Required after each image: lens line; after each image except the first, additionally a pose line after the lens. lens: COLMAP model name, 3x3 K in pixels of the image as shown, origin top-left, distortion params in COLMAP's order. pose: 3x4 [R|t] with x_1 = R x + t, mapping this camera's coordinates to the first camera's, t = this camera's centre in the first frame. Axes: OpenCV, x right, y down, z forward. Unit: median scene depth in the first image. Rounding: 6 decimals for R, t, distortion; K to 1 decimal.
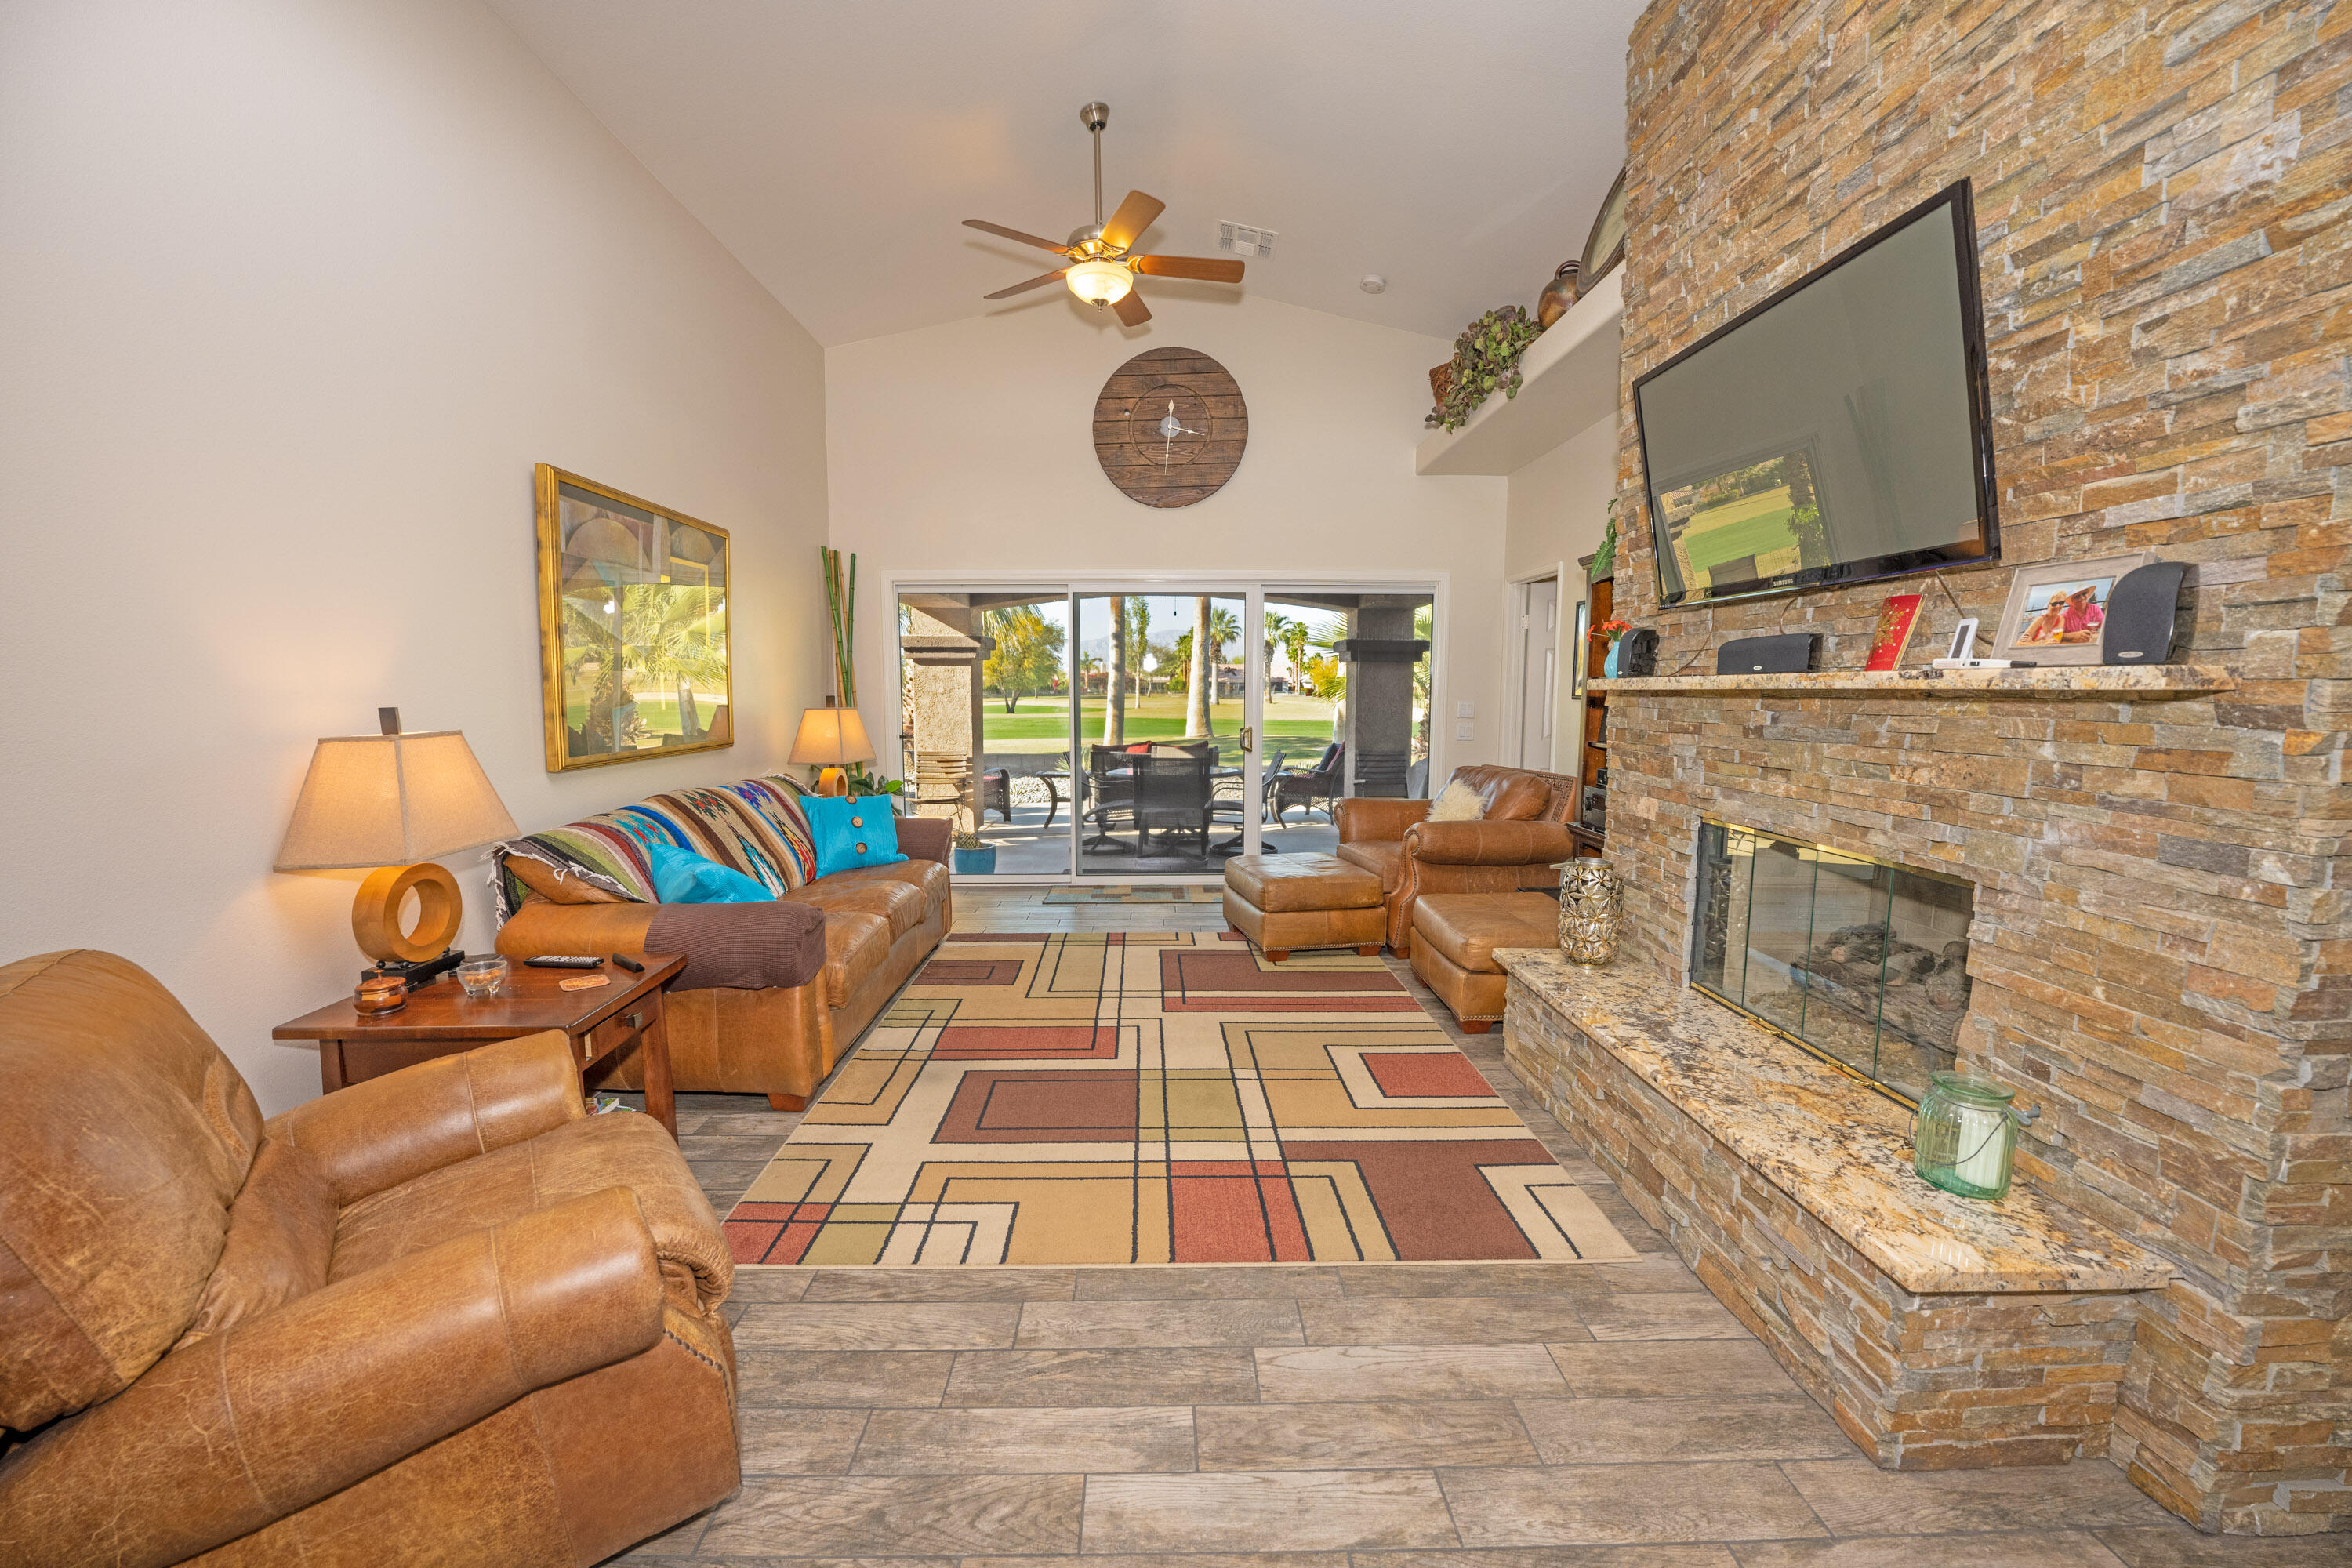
lens RADIAL K [[944.4, 0, 1177.1], [0, 944.4, 790.9], [0, 0, 1]] dist [-0.024800, 0.001964]
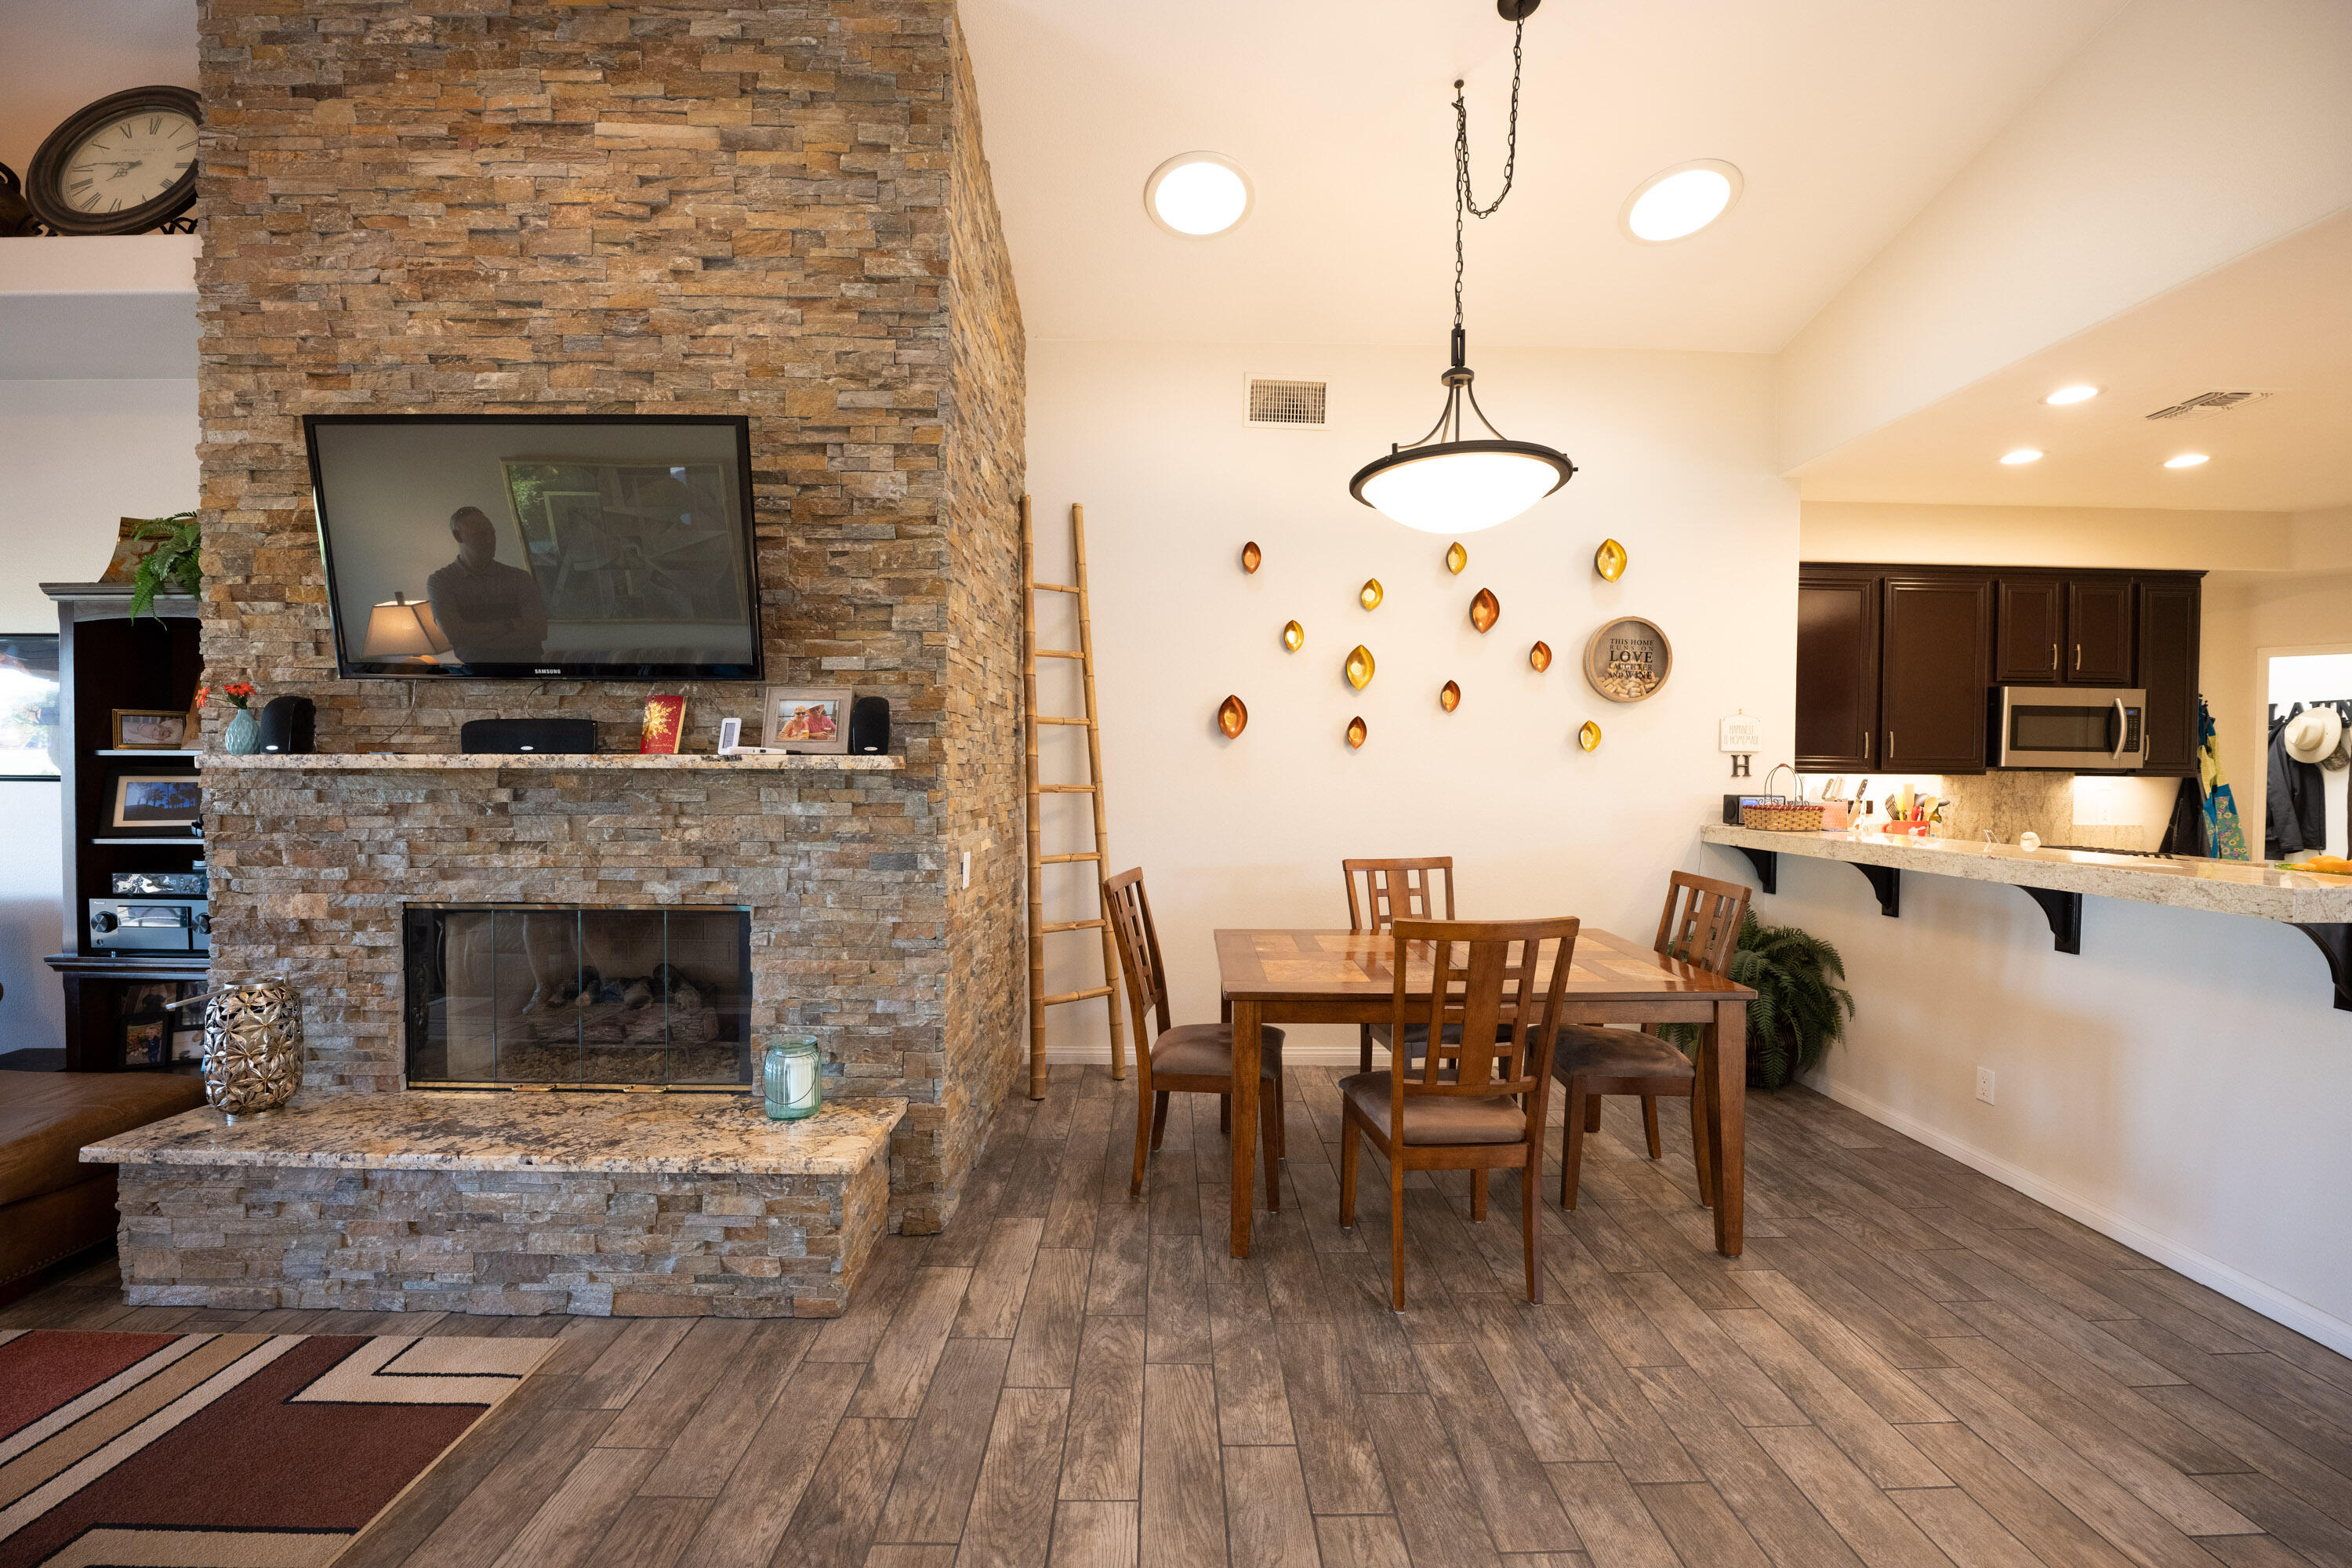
lens RADIAL K [[944.4, 0, 1169.8], [0, 944.4, 786.9], [0, 0, 1]] dist [-0.024800, 0.001964]
pose [[0.016631, -0.025488, 0.999537, -0.525354], [0.102226, 0.994480, 0.023658, -0.046963], [-0.994622, 0.101785, 0.019145, 0.314590]]
